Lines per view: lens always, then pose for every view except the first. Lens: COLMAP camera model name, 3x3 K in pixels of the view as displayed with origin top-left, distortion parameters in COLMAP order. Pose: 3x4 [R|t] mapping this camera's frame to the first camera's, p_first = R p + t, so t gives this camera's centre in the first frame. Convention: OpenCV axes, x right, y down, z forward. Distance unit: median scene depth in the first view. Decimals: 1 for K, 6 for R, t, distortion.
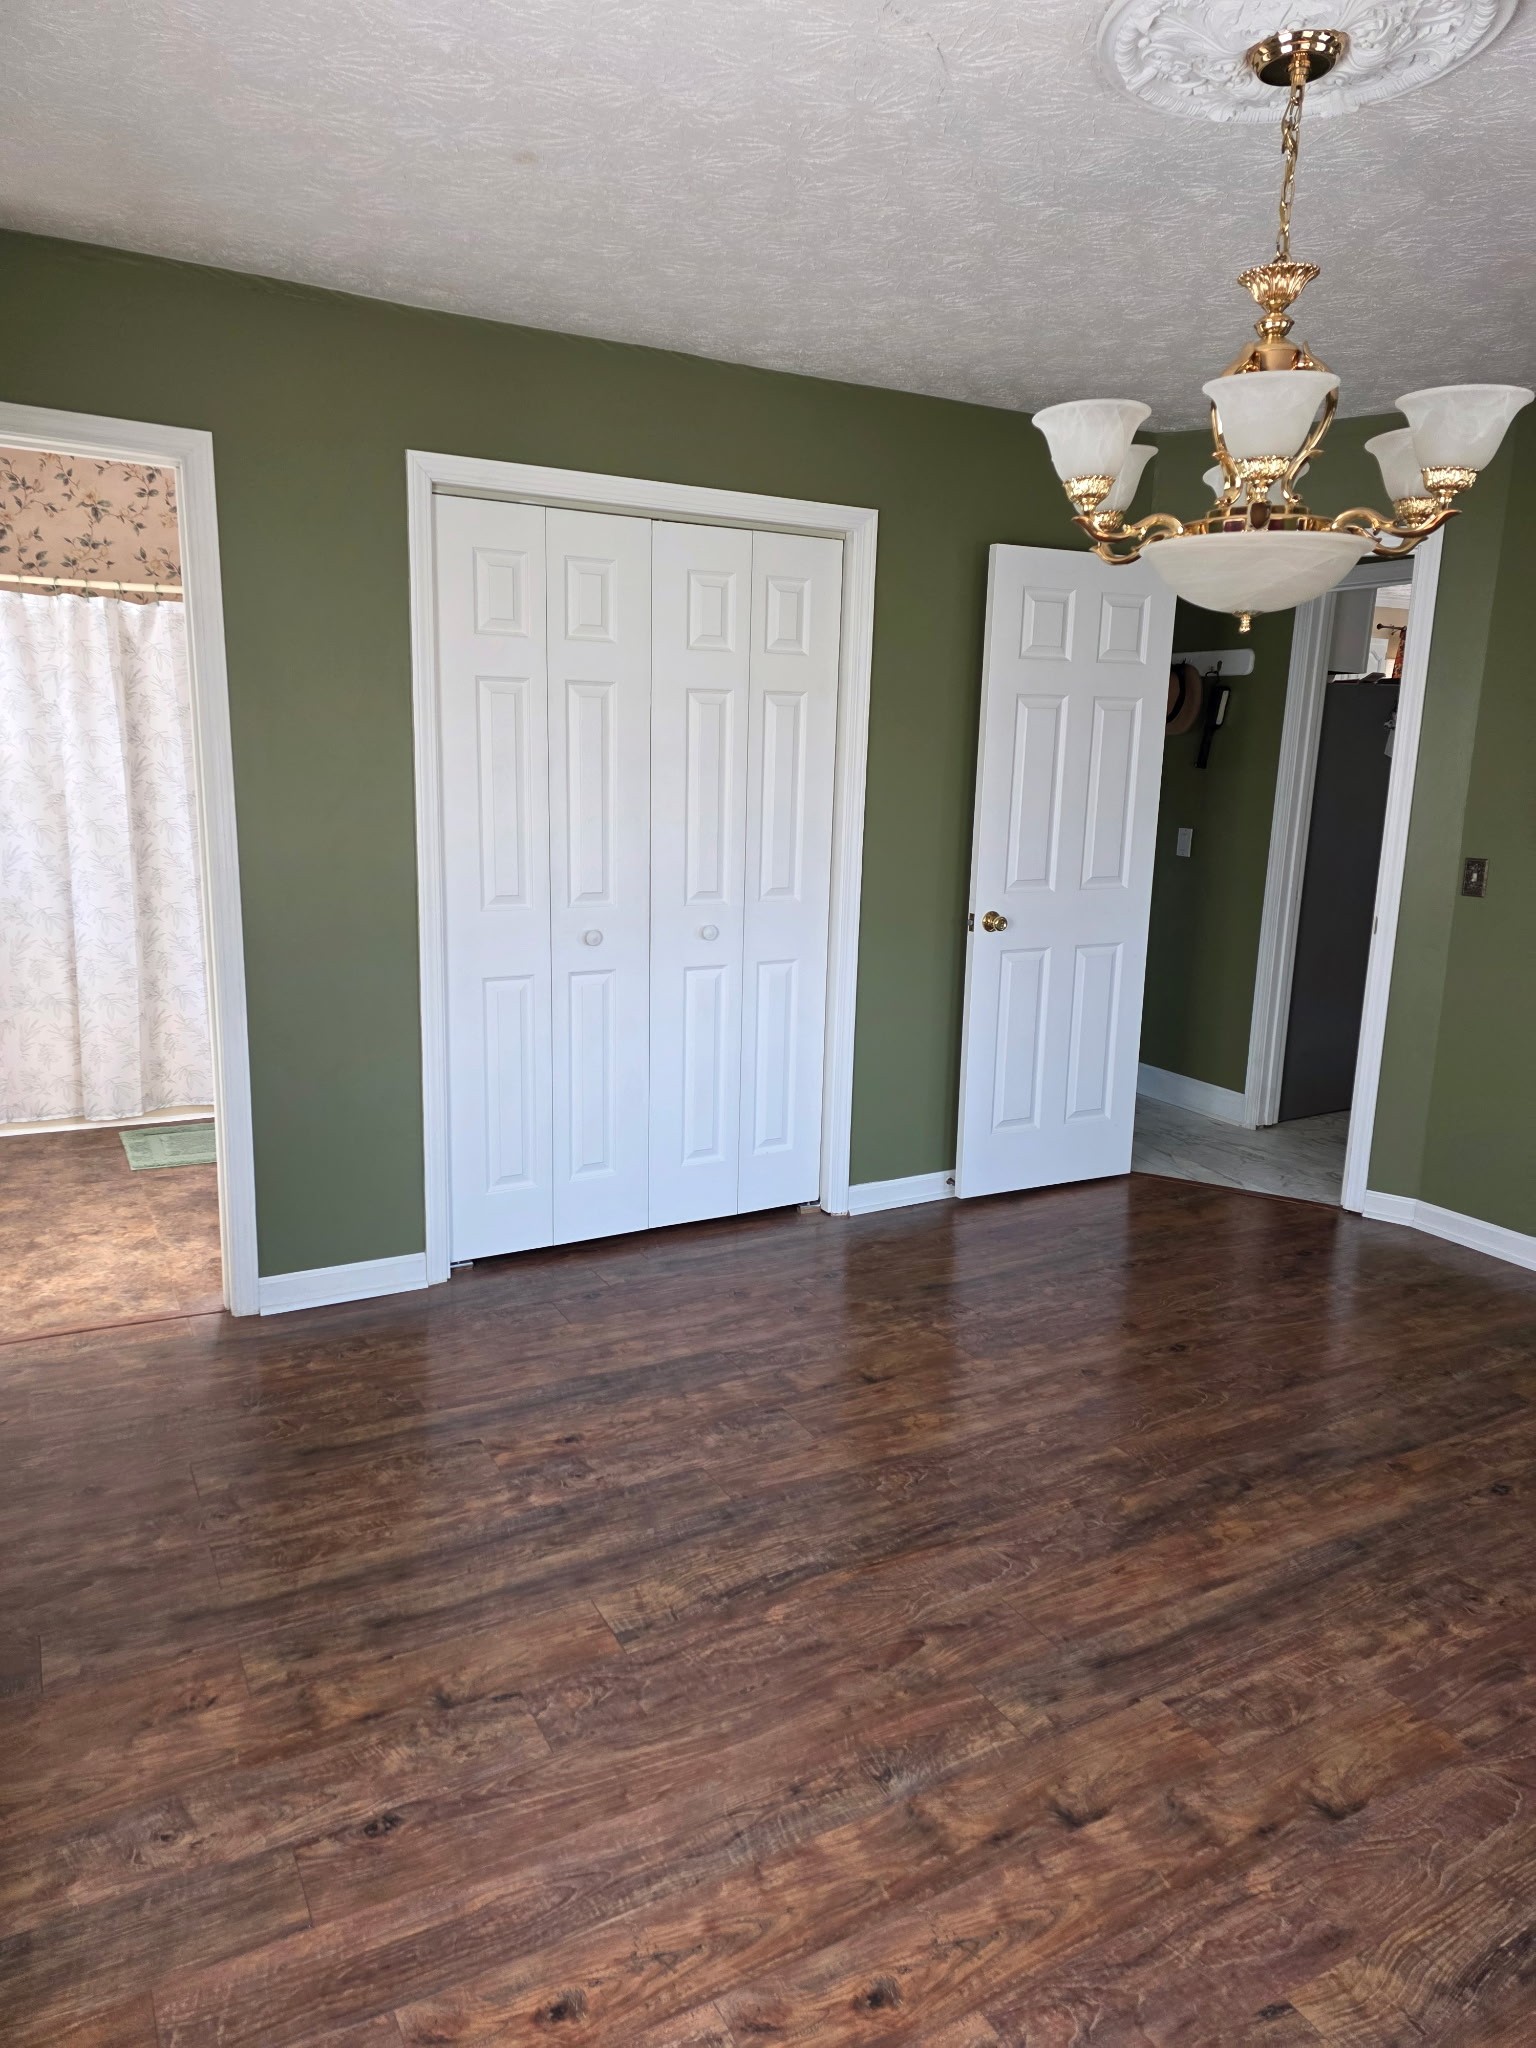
lens RADIAL K [[1381.1, 0, 761.9], [0, 1381.1, 1018.1], [0, 0, 1]] dist [0.035759, -0.012131]
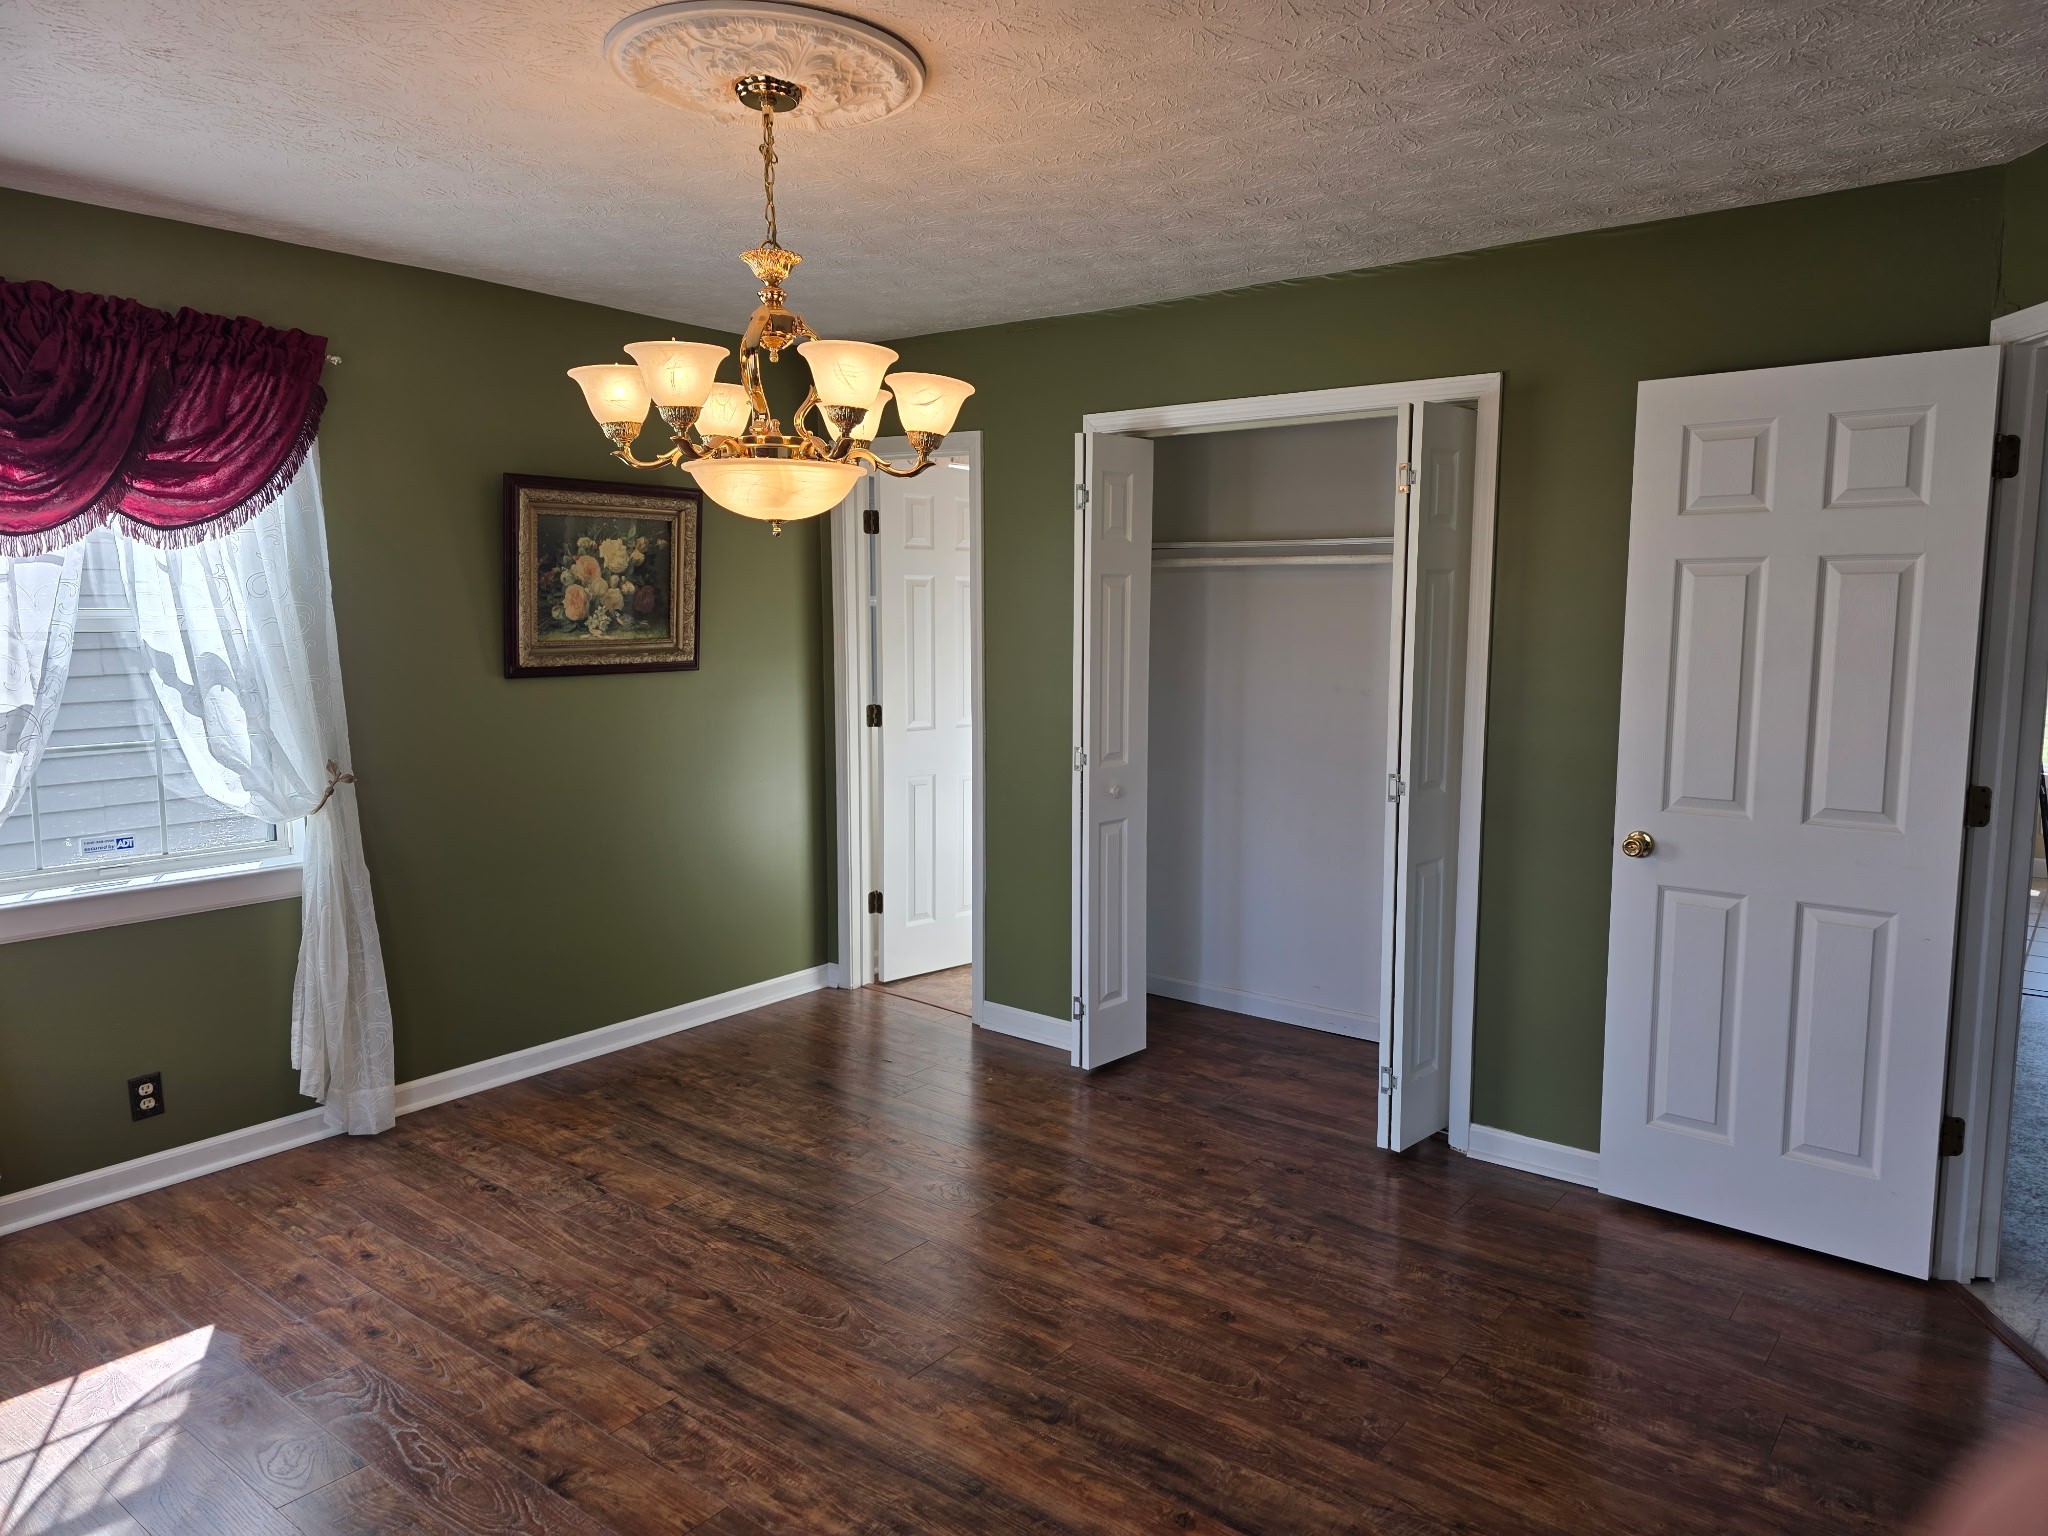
lens RADIAL K [[1381.1, 0, 1017.4], [0, 1381.1, 765.4], [0, 0, 1]] dist [0.035759, -0.012131]
pose [[0.387373, 0.087867, -0.917726, 1.301671], [-0.180533, 0.983405, 0.017952, -0.113076], [0.904074, 0.158726, 0.396807, 0.626152]]
